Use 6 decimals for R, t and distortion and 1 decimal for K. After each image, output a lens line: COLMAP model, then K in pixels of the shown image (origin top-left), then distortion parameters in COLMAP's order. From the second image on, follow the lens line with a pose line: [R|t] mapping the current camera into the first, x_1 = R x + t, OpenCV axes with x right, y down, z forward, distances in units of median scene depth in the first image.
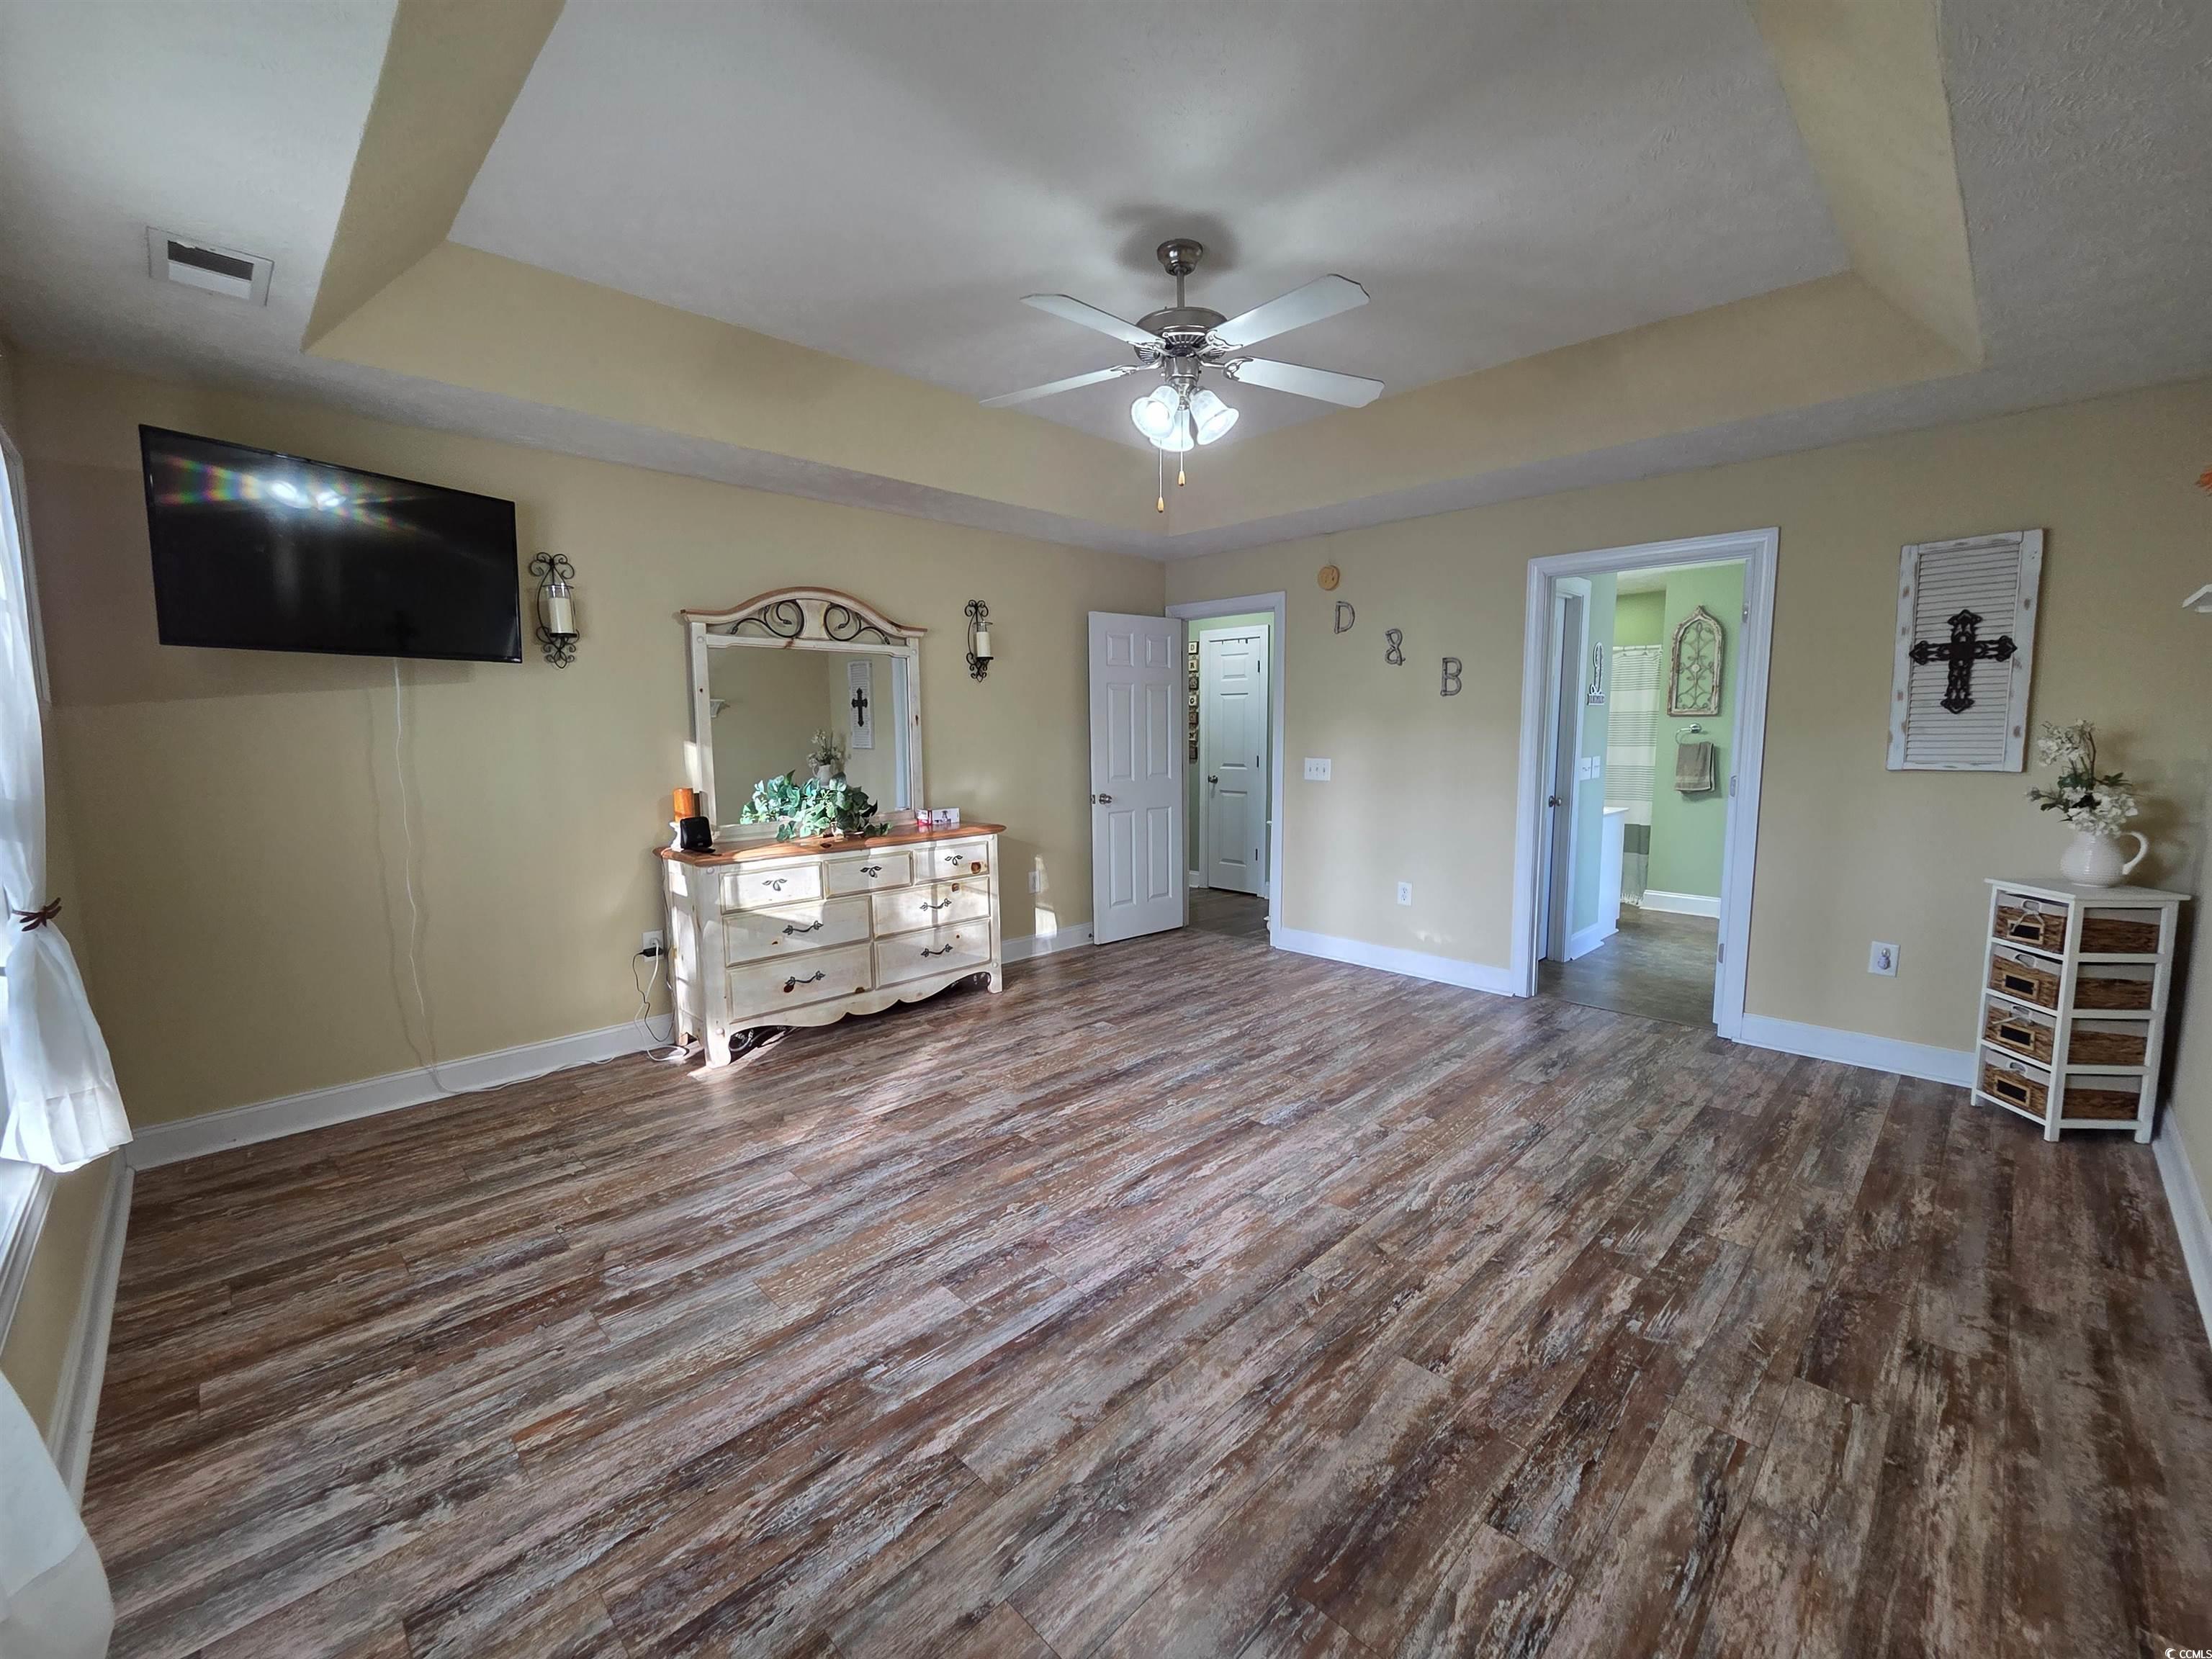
lens RADIAL K [[911.2, 0, 1117.3], [0, 911.2, 827.4], [0, 0, 1]] dist [-0.002132, 0.001519]
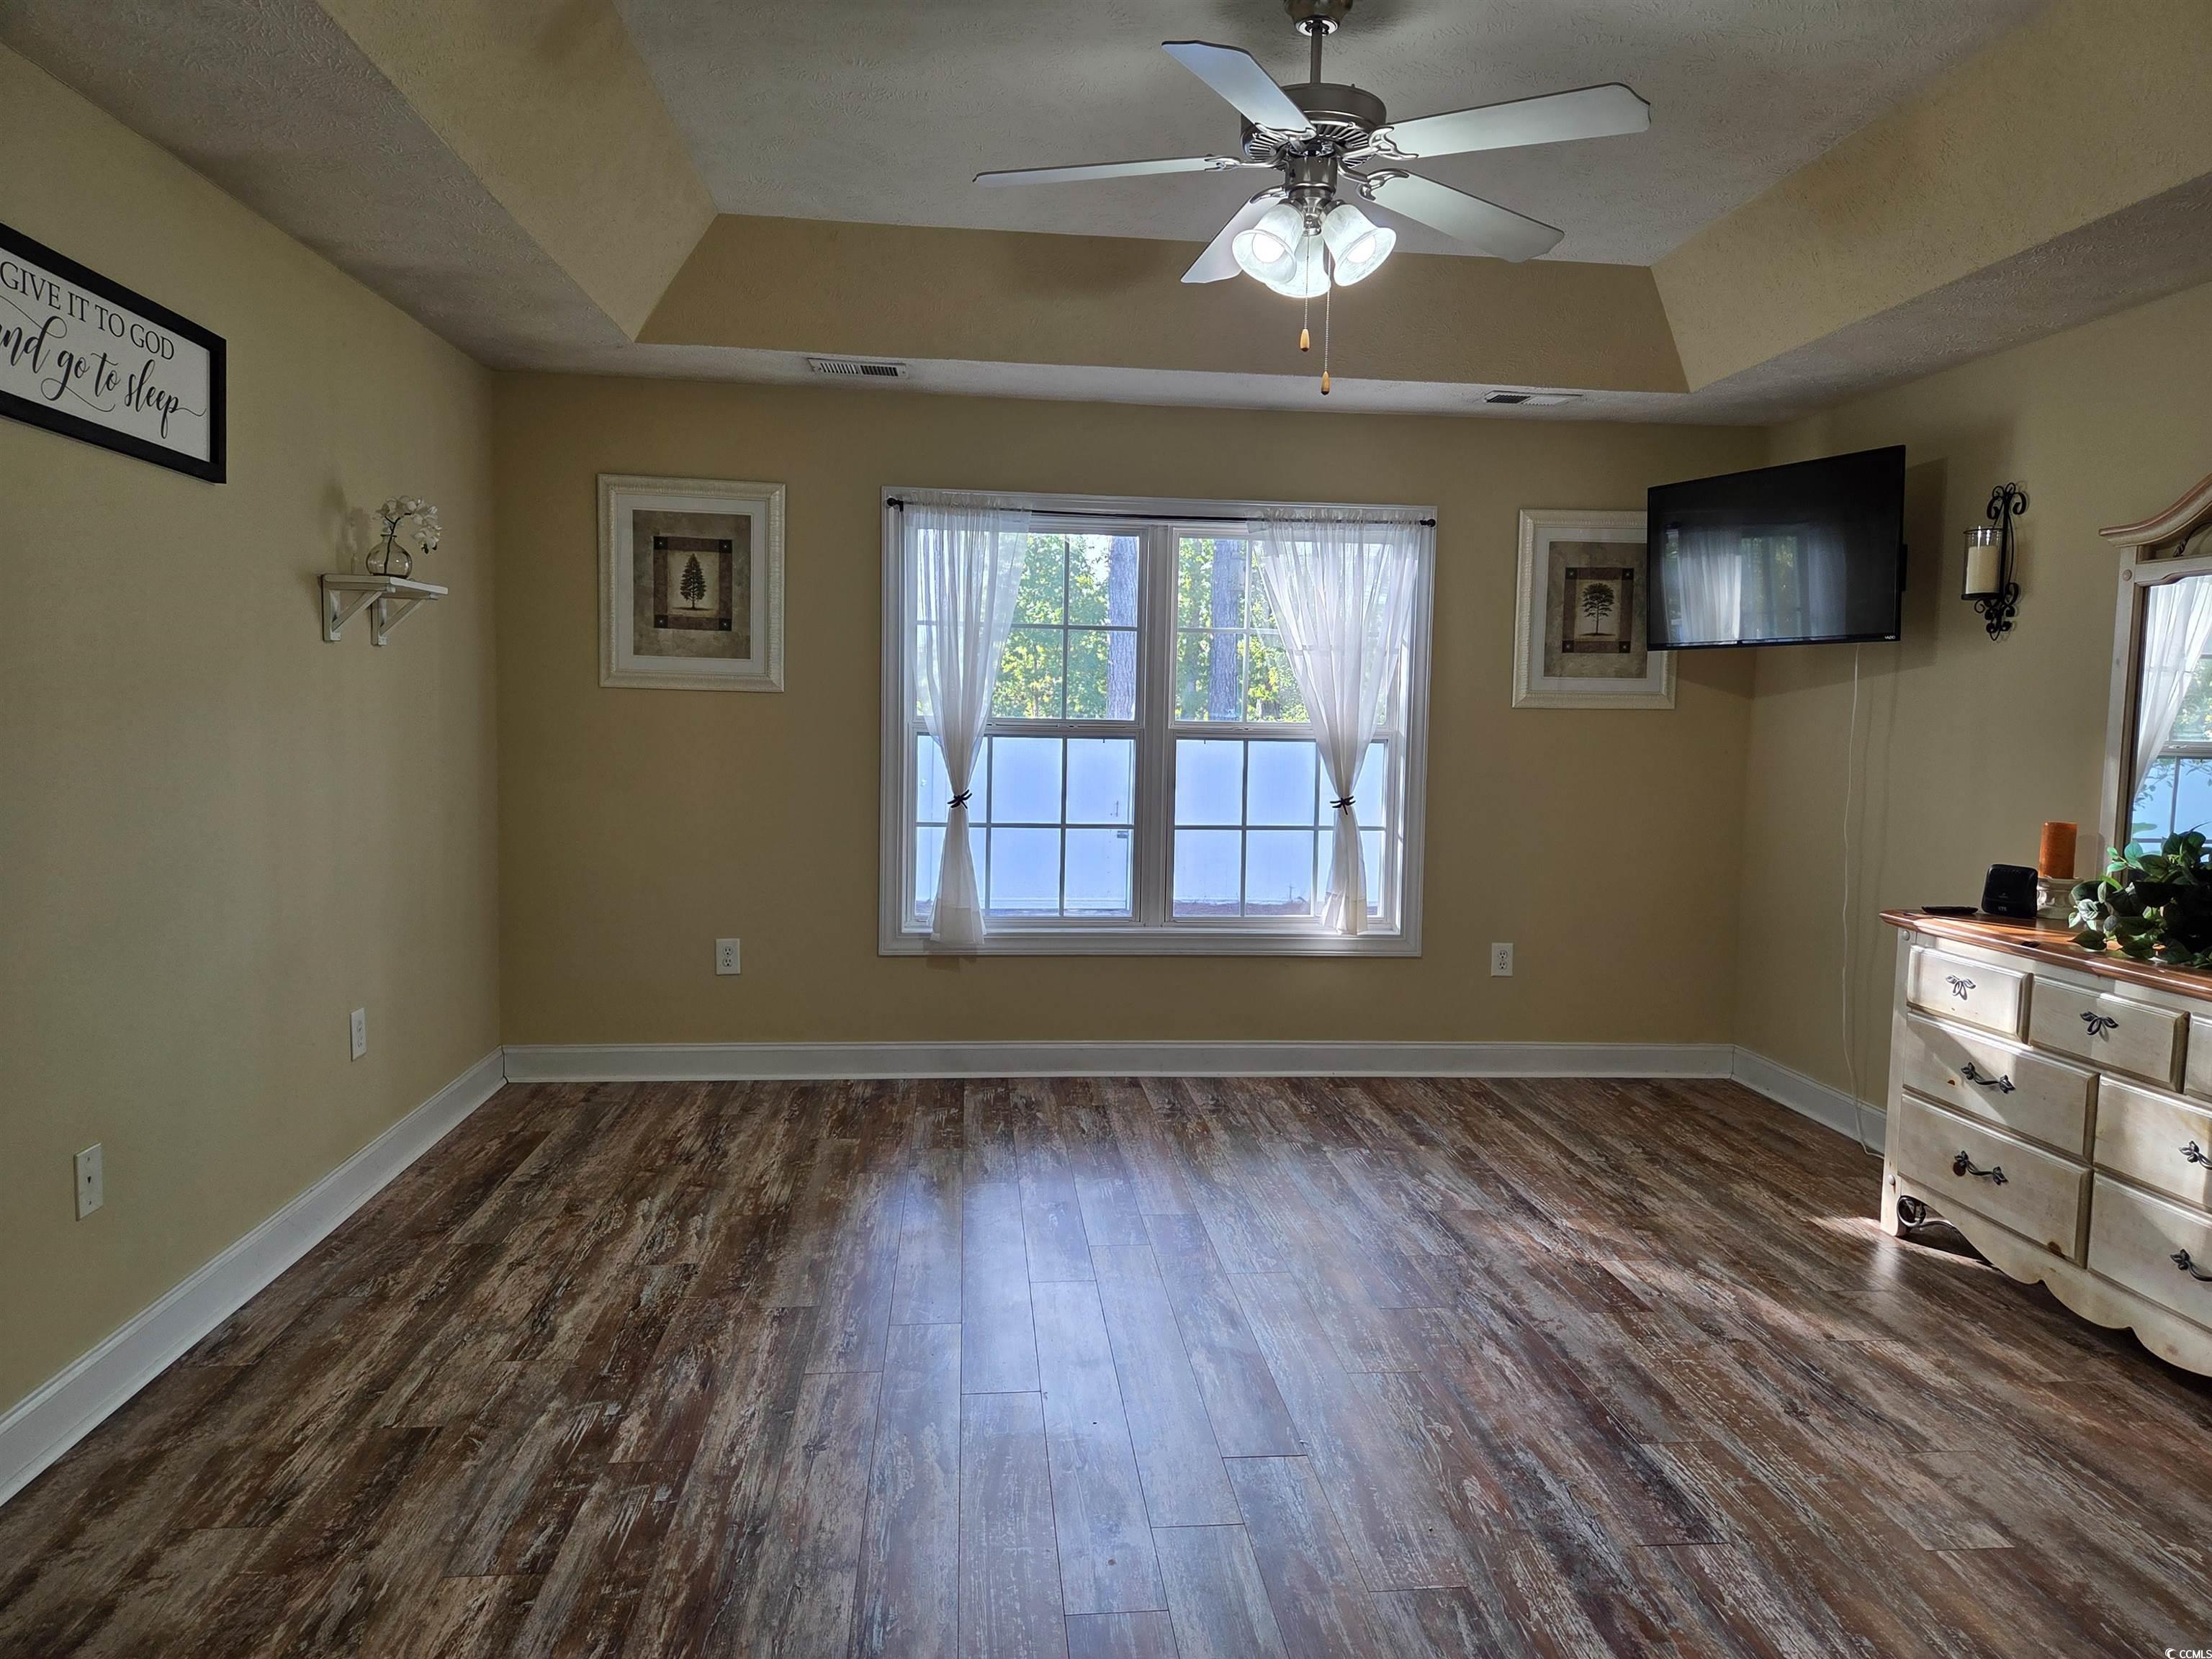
lens RADIAL K [[1476.8, 0, 1115.8], [0, 1476.8, 824.5], [0, 0, 1]] dist [0.011415, -0.020320]
pose [[-0.631005, 0.054216, -0.773882, 1.111657], [-0.107984, 0.981705, 0.156824, -0.206477], [0.768226, 0.182524, -0.613607, 1.790445]]
